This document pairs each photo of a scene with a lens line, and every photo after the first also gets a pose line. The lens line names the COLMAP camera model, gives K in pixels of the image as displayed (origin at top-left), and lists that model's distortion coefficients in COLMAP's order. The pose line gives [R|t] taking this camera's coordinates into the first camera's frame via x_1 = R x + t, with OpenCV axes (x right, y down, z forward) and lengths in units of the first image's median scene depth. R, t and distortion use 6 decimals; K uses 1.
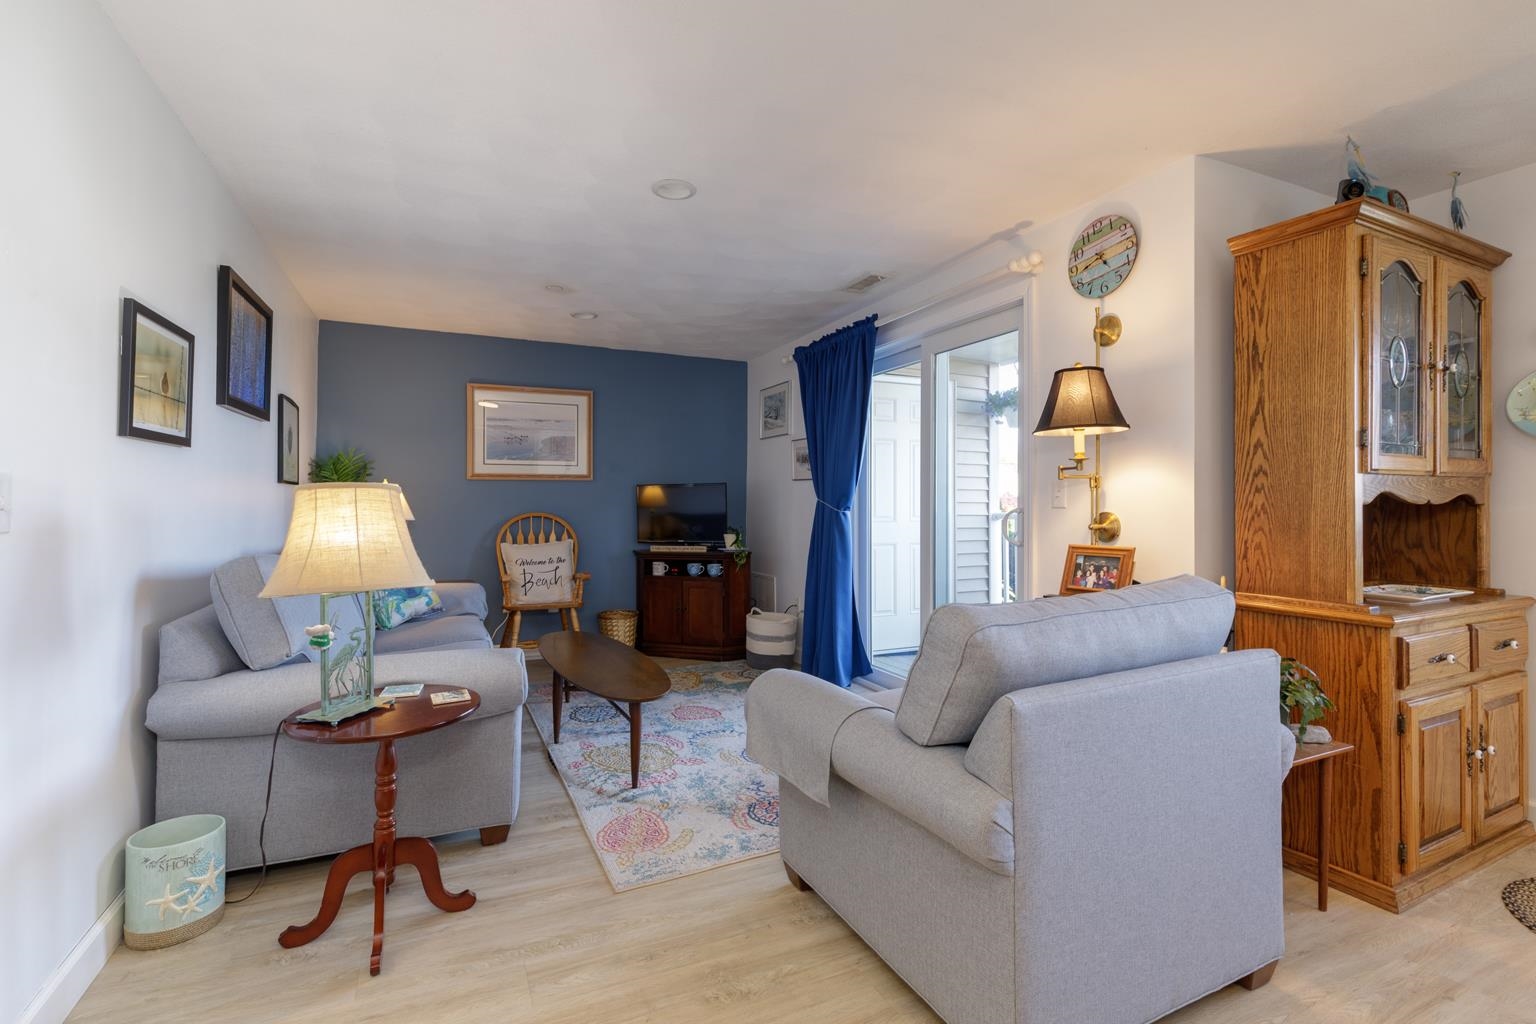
lens RADIAL K [[694.6, 0, 769.9], [0, 694.6, 498.8], [0, 0, 1]] dist [0.006550, -0.001536]
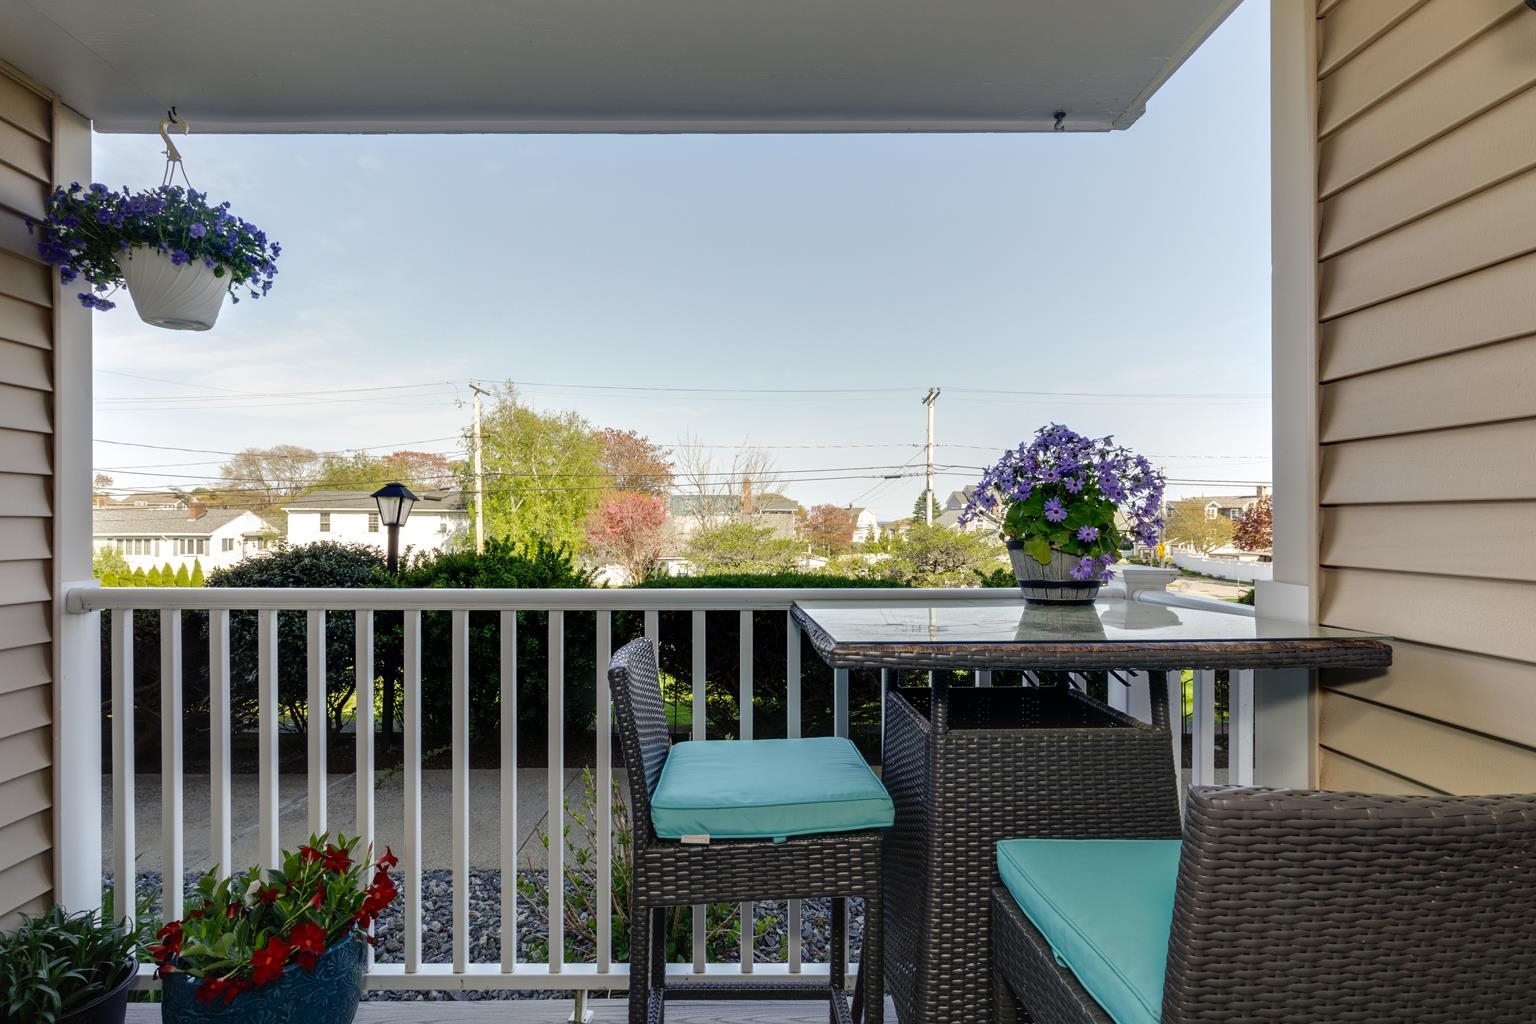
lens RADIAL K [[694.6, 0, 754.4], [0, 694.6, 516.8], [0, 0, 1]] dist [0.006550, -0.001536]
pose [[0.392664, -0.001213, 0.919681, 0.397118], [0.001276, 0.999999, 0.000774, -0.031739], [-0.919681, 0.000870, 0.392666, 1.530536]]
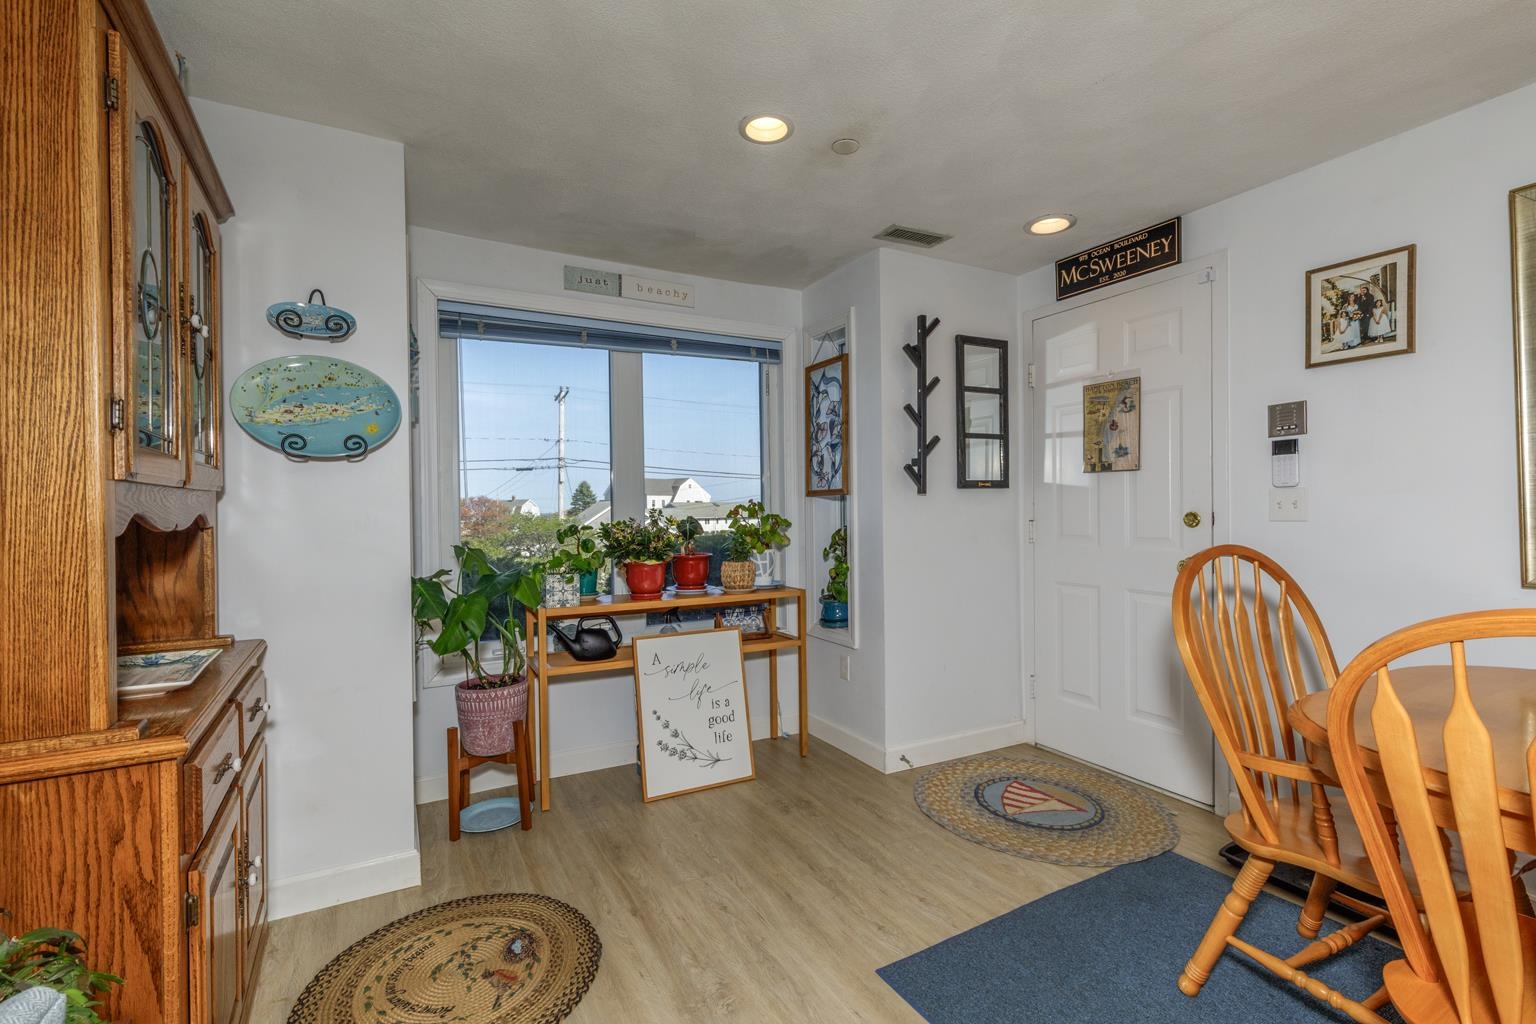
lens RADIAL K [[694.6, 0, 758.4], [0, 694.6, 515.5], [0, 0, 1]] dist [0.006550, -0.001536]
pose [[-0.040423, -0.009012, 0.999142, 0.269365], [0.005734, 0.999941, 0.009251, -0.010203], [-0.999166, 0.006103, -0.040369, 0.482180]]
